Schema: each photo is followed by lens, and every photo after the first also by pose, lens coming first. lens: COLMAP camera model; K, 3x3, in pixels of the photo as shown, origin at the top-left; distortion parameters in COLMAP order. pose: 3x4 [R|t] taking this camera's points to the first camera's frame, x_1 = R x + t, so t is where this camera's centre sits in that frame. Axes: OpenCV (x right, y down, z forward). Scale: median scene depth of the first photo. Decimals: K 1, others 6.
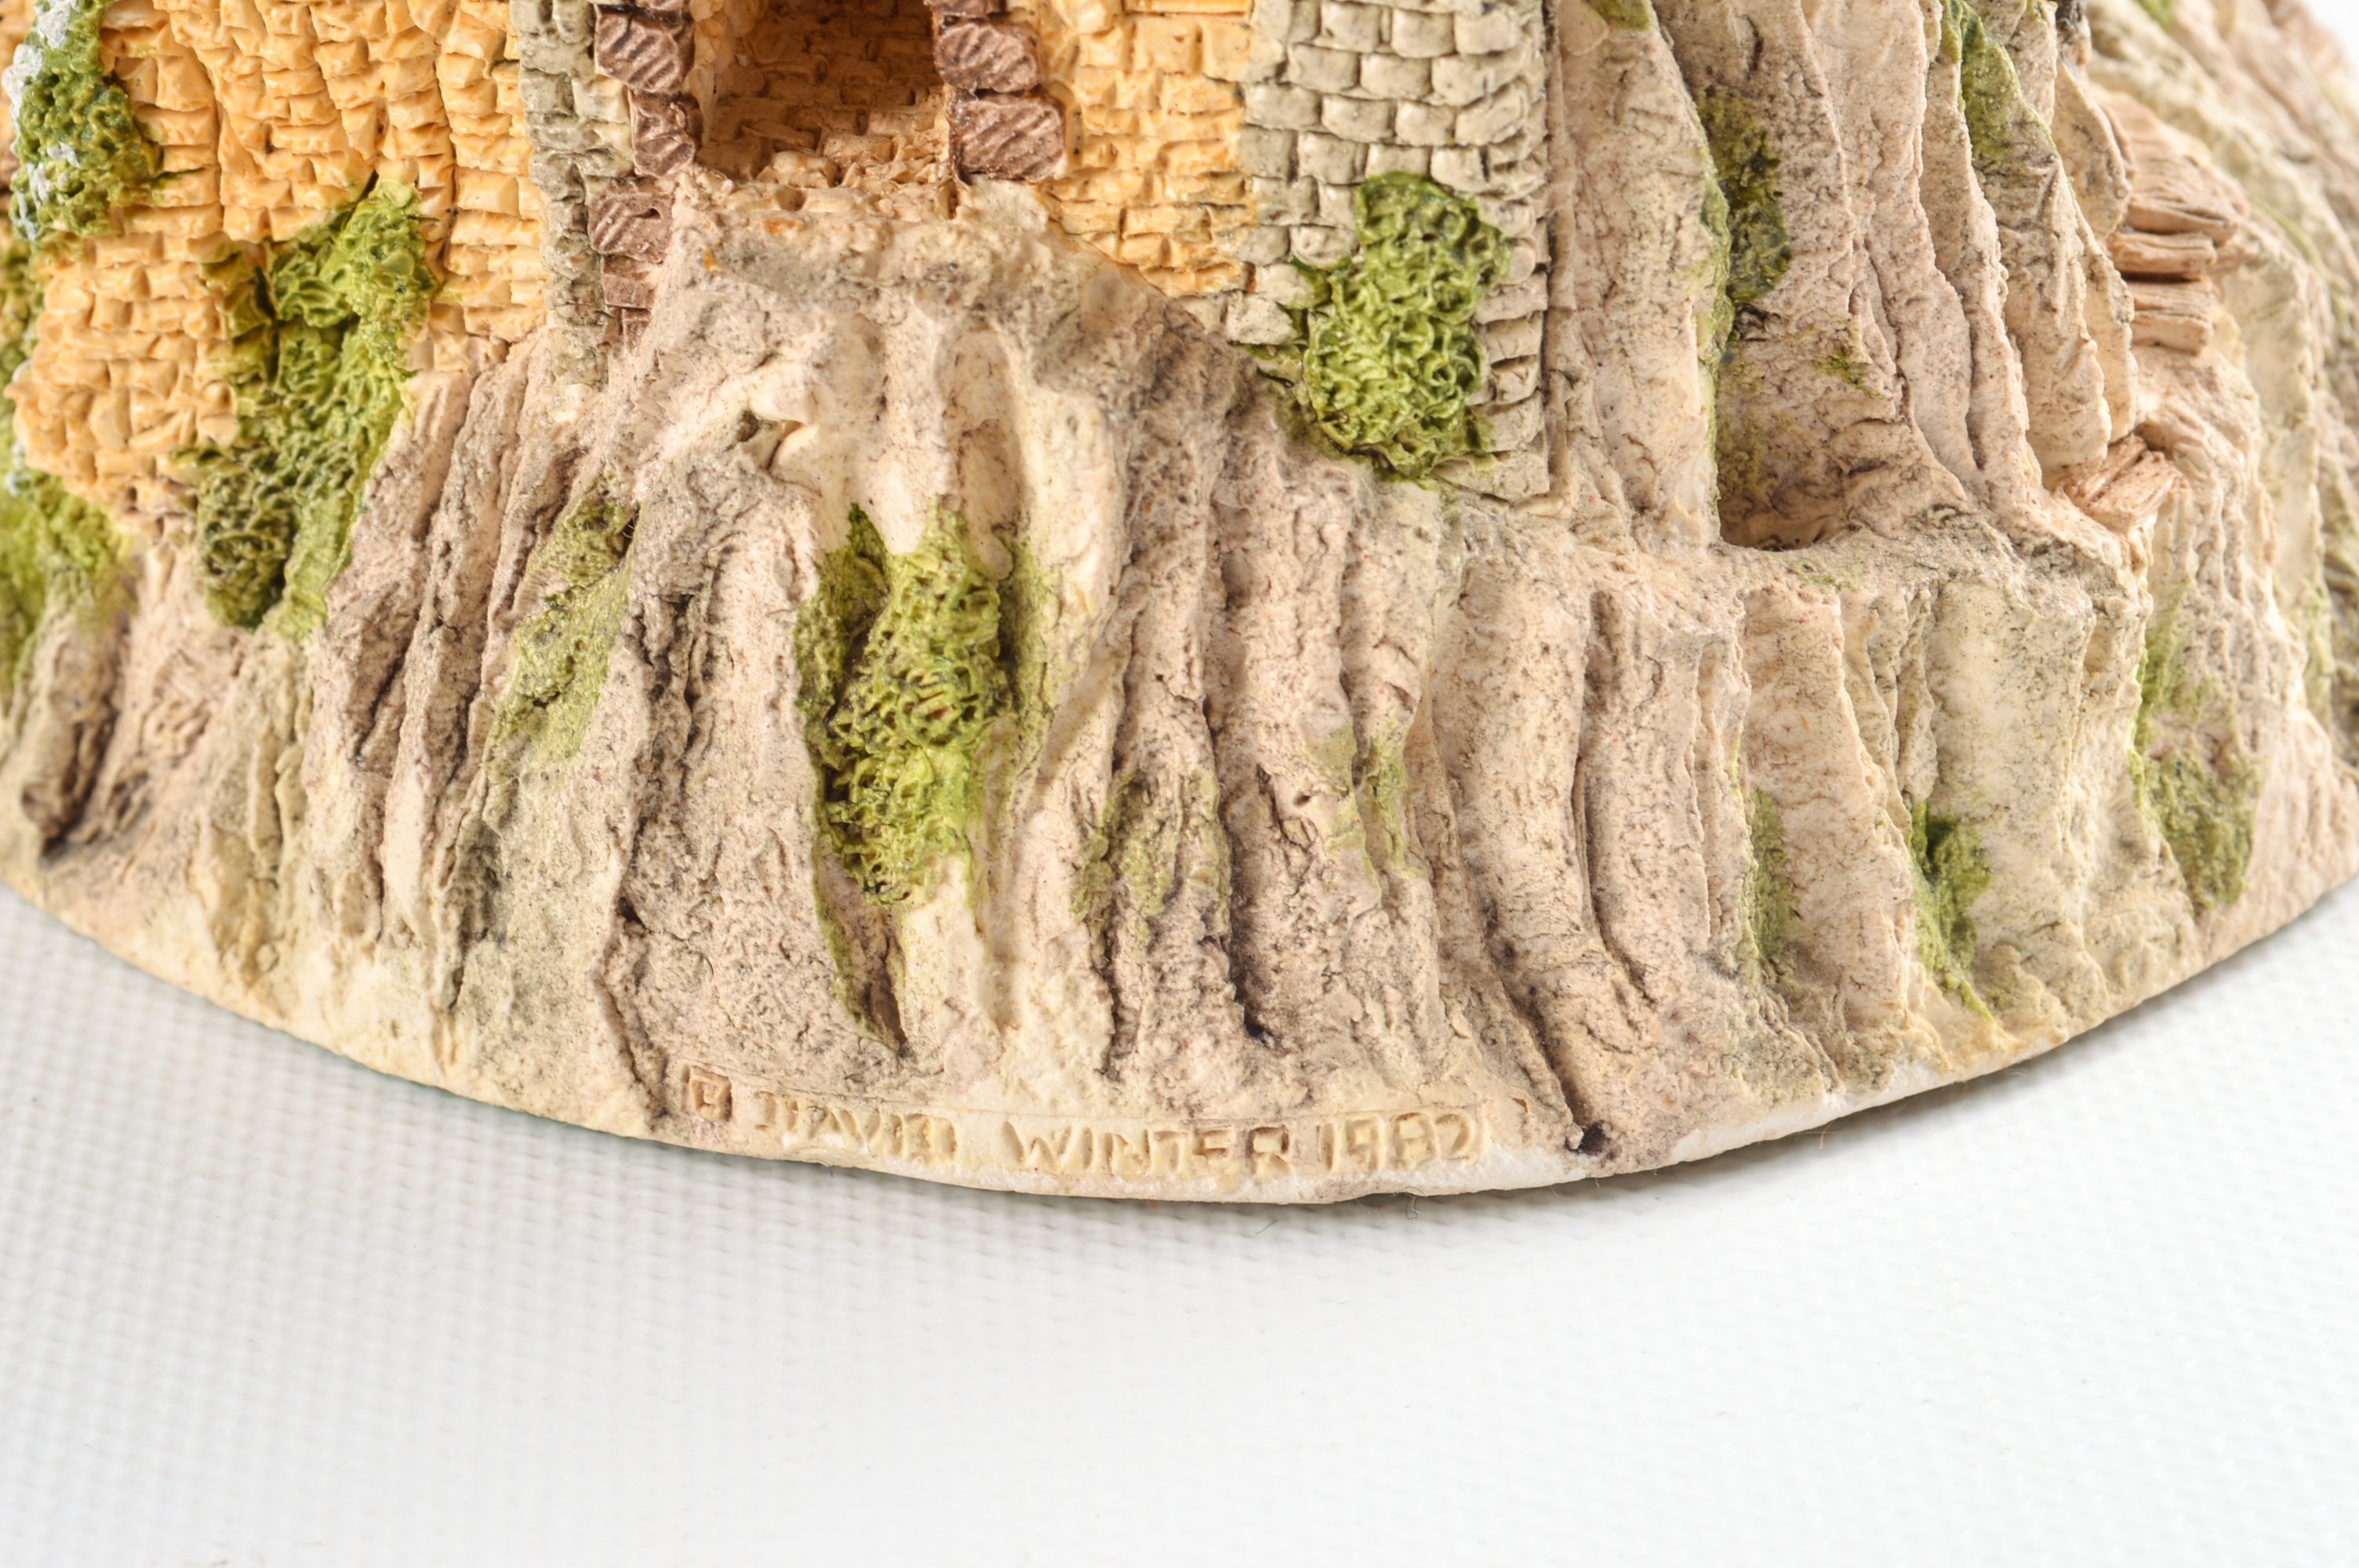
lens RADIAL K [[4907.4, 0, 1178.4], [0, 4907.4, 783.7], [0, 0, 1]] dist [0.016415, 0.000000]
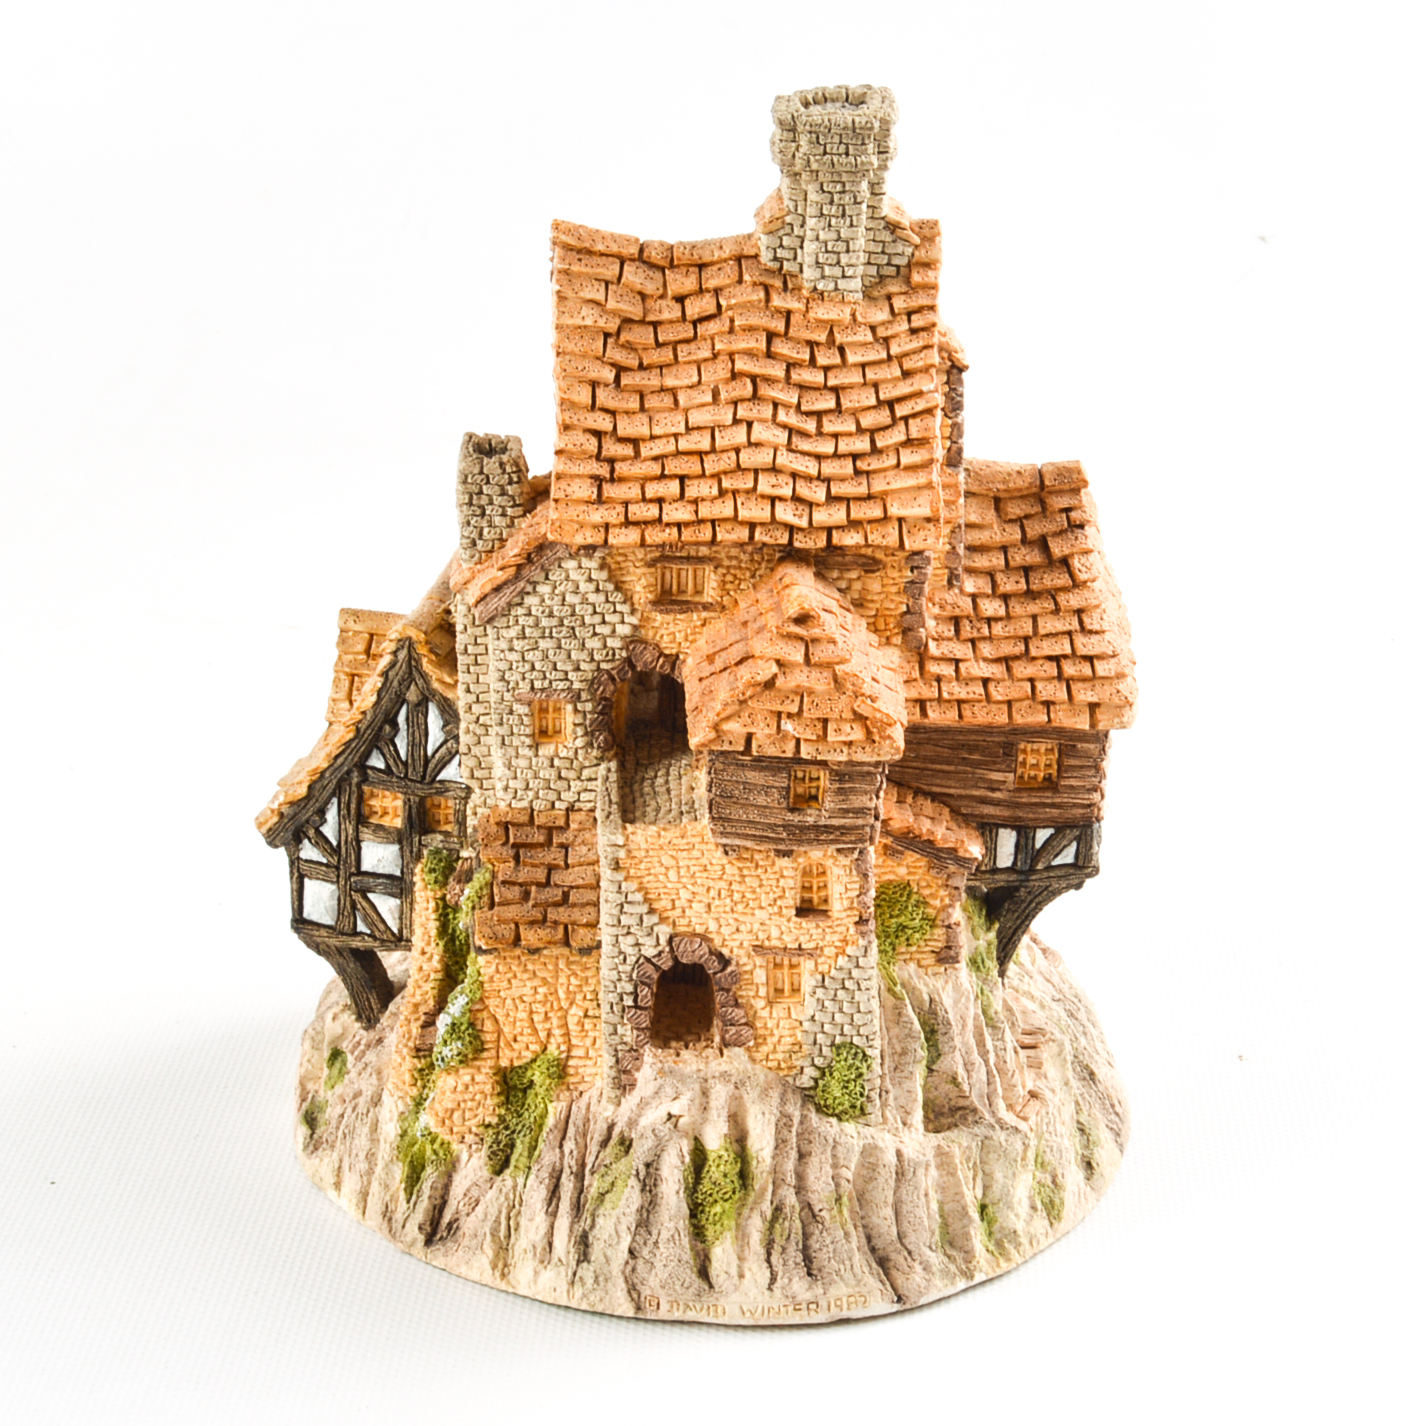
lens RADIAL K [[2784.5, 0, 713.5], [0, 2784.5, 712.9], [0, 0, 1]] dist [-0.074531, 0.000000]
pose [[0.987931, -0.030451, 0.151874, -0.350969], [0.053232, 0.987513, -0.148273, -0.059145], [-0.145462, 0.154568, 0.977215, -1.053858]]
